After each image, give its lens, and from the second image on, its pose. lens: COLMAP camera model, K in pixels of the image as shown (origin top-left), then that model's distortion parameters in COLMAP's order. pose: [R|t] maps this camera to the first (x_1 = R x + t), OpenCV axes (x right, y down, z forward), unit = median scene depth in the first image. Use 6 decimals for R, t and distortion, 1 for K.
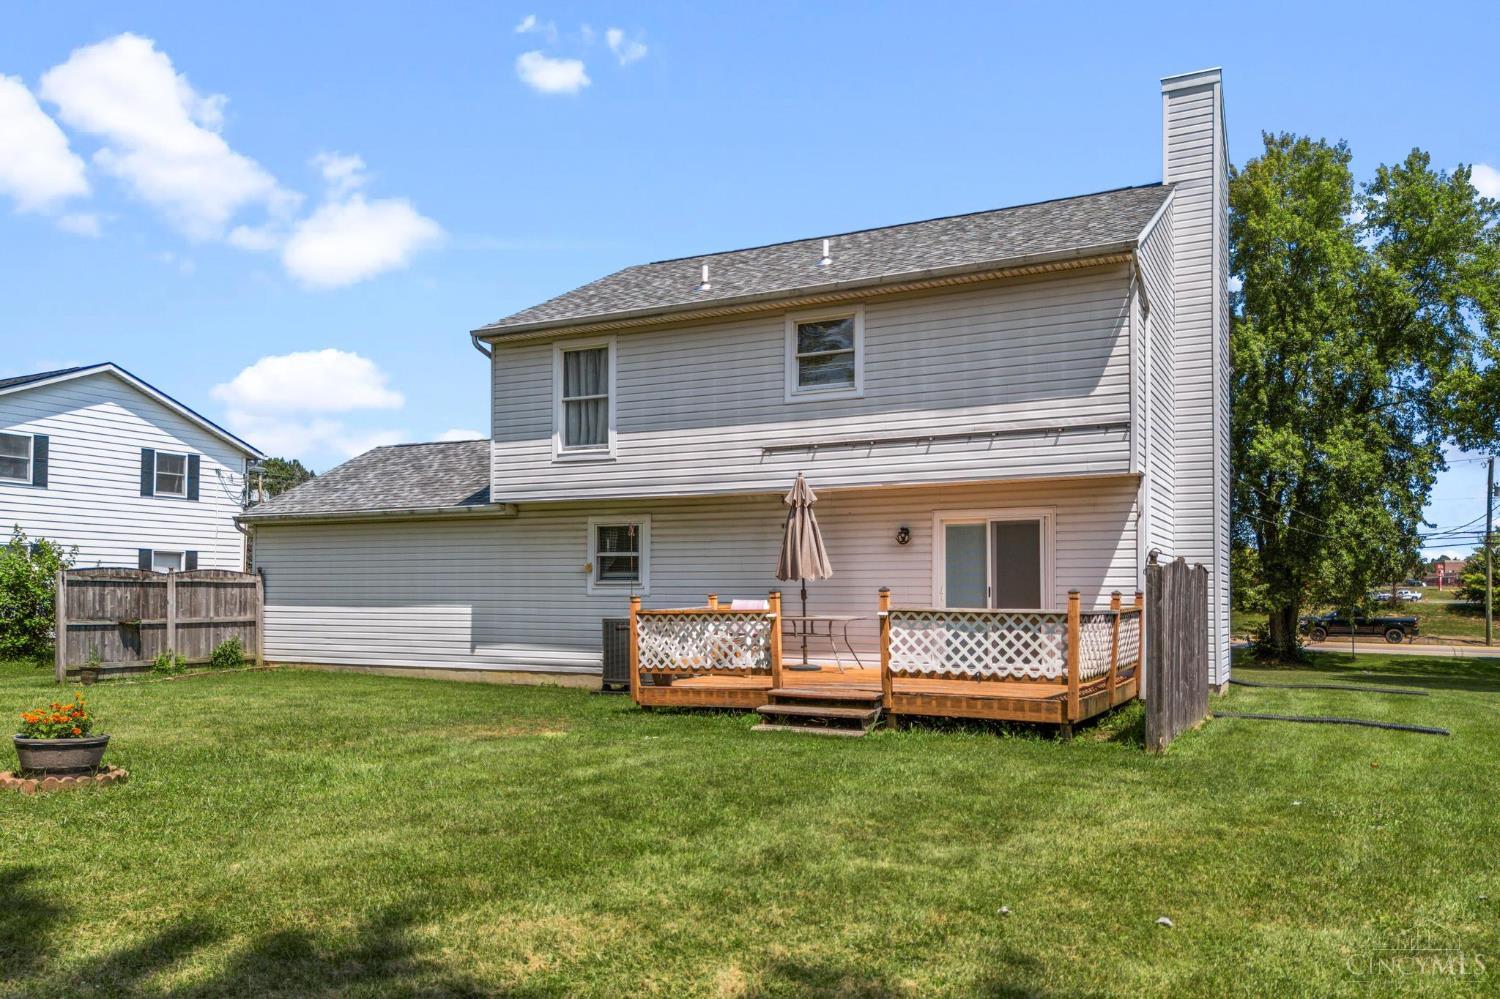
lens RADIAL K [[1058.2, 0, 769.1], [0, 1058.2, 560.4], [0, 0, 1]] dist [0.041590, -0.004463]
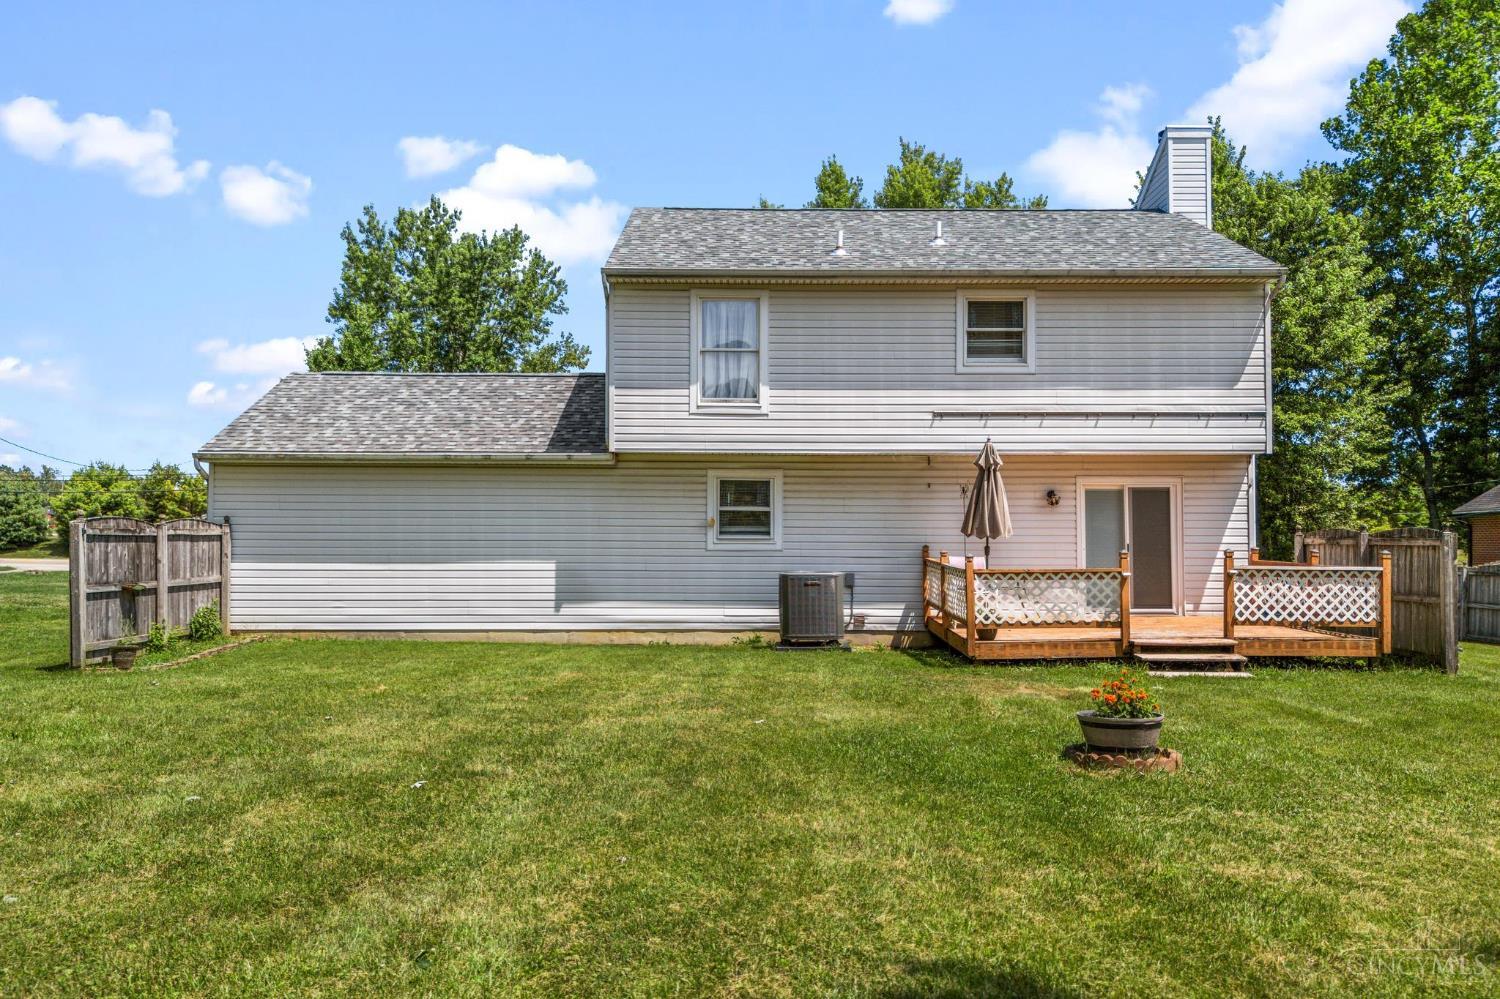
lens RADIAL K [[1052.7, 0, 750.0], [0, 1052.7, 499.5], [0, 0, 1]] dist [0.052848, -0.058134]
pose [[0.899760, 0.013609, 0.436173, -0.660861], [-0.014467, 0.999894, -0.001354, -0.015325], [-0.436145, -0.005092, 0.899862, 0.127067]]
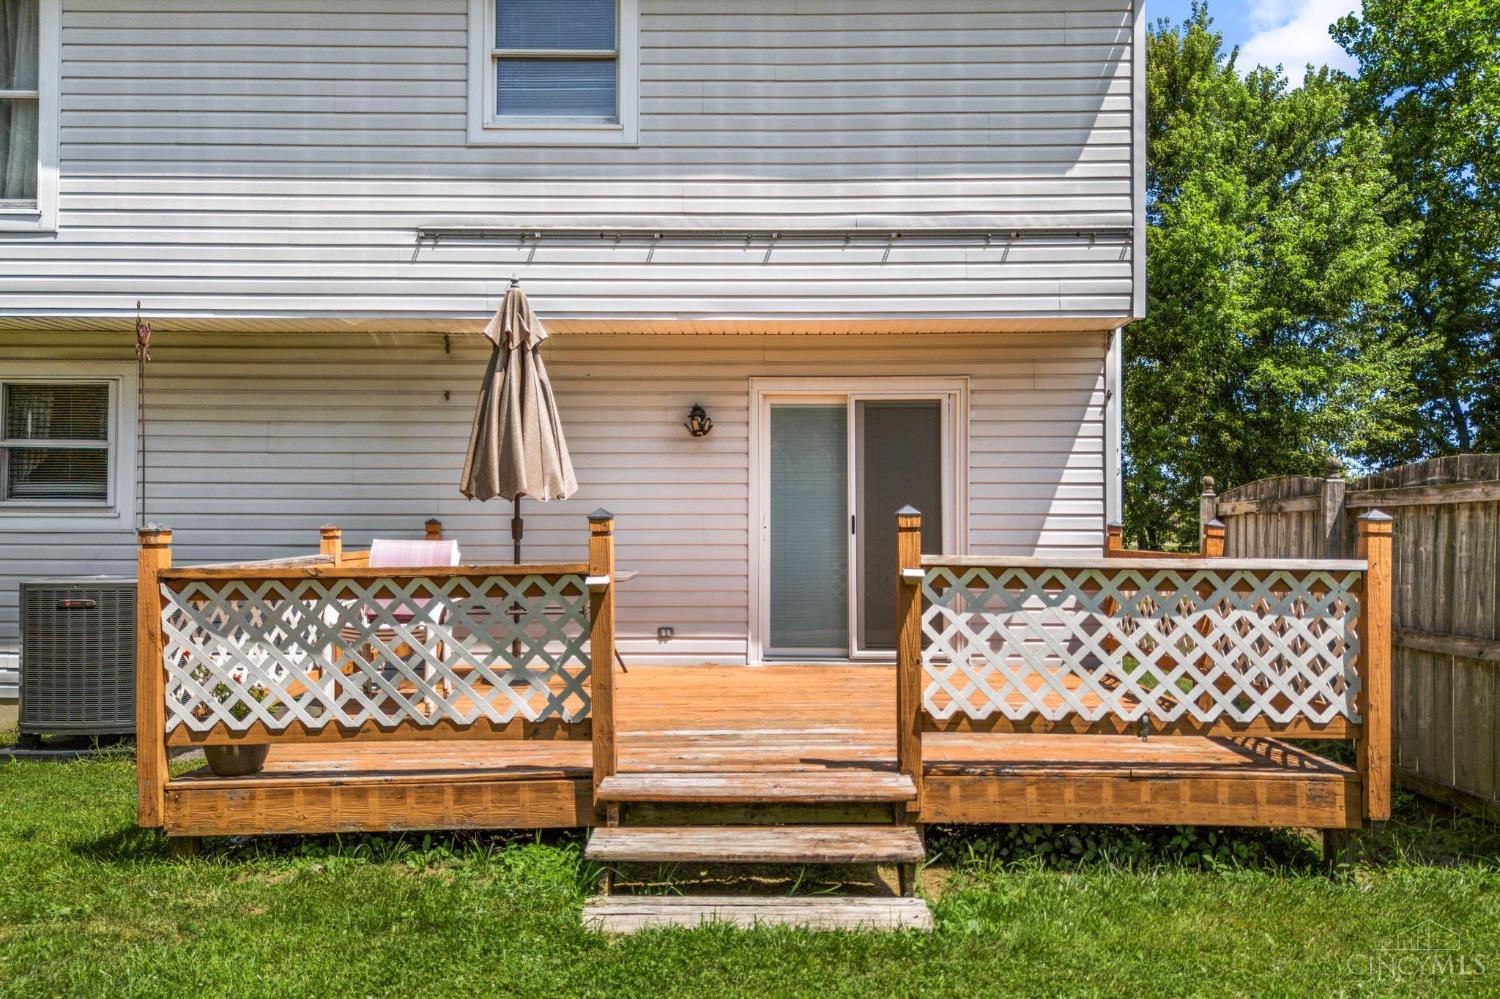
lens RADIAL K [[1095.1, 0, 750.0], [0, 1095.1, 499.5], [0, 0, 1]] dist [0.072450, -0.071872]
pose [[0.900383, 0.014081, 0.434870, -0.092447], [-0.014357, 0.999893, -0.002651, 0.018465], [-0.434861, -0.003857, 0.900490, 0.488306]]
